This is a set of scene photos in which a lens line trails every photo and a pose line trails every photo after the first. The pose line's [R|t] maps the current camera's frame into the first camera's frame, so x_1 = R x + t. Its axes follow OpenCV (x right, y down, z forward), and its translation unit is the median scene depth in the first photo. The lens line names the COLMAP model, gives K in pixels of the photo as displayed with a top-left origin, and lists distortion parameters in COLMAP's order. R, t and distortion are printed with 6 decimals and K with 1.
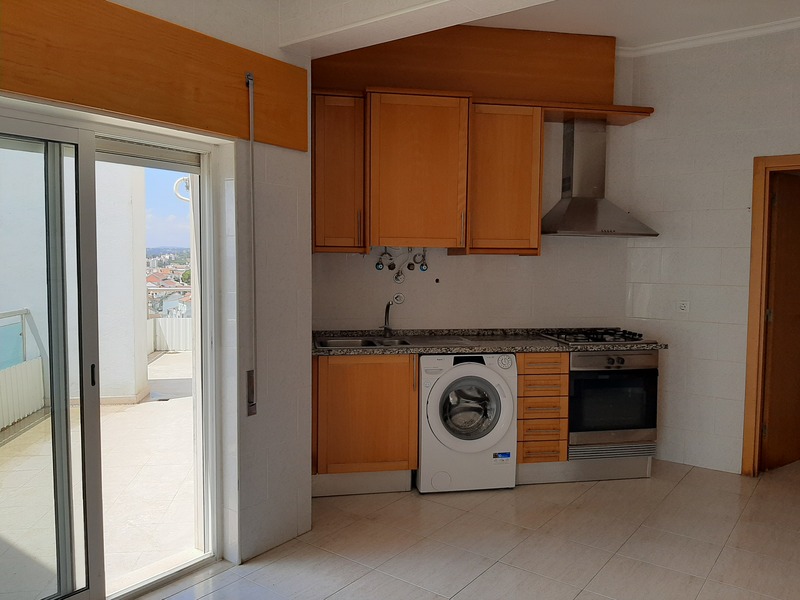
lens RADIAL K [[635.5, 0, 391.7], [0, 635.5, 293.9], [0, 0, 1]] dist [0.039312, -0.082729]
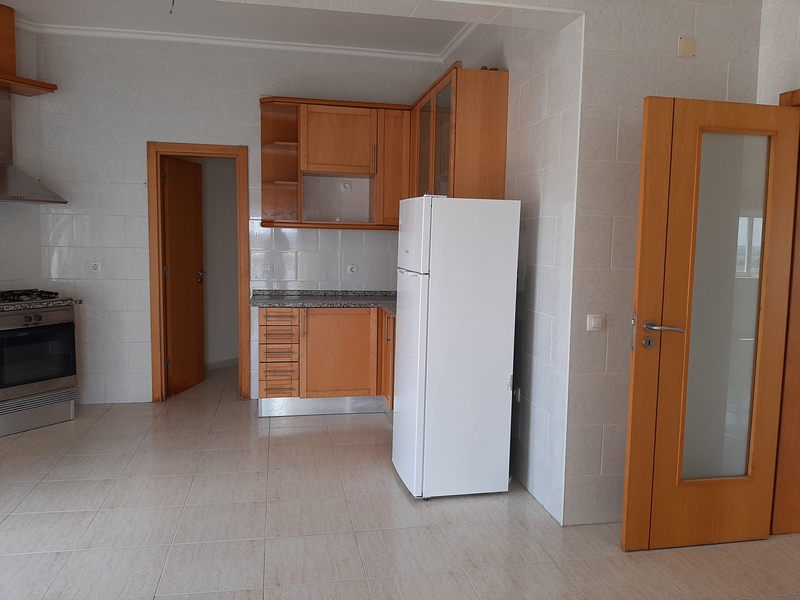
lens RADIAL K [[635.5, 0, 413.8], [0, 635.5, 301.7], [0, 0, 1]] dist [0.039312, -0.082729]
pose [[0.651878, -0.070796, 0.755012, -0.040278], [0.025411, 0.997113, 0.071558, 0.015779], [-0.757898, -0.027461, 0.651795, -0.184171]]
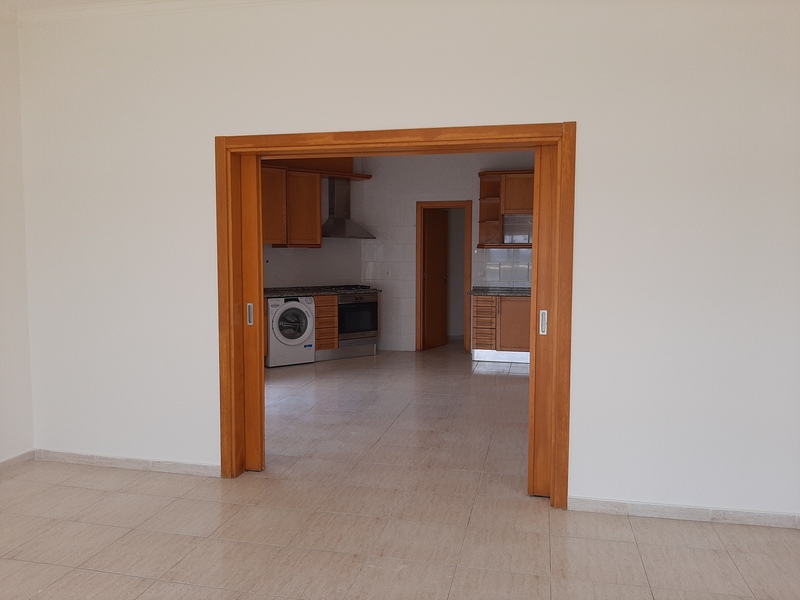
lens RADIAL K [[635.5, 0, 395.2], [0, 635.5, 305.4], [0, 0, 1]] dist [0.039312, -0.082729]
pose [[0.911463, -0.041252, 0.409309, -0.379409], [0.027473, 0.998842, 0.039488, 0.046983], [-0.410464, -0.024747, 0.911541, -0.913366]]
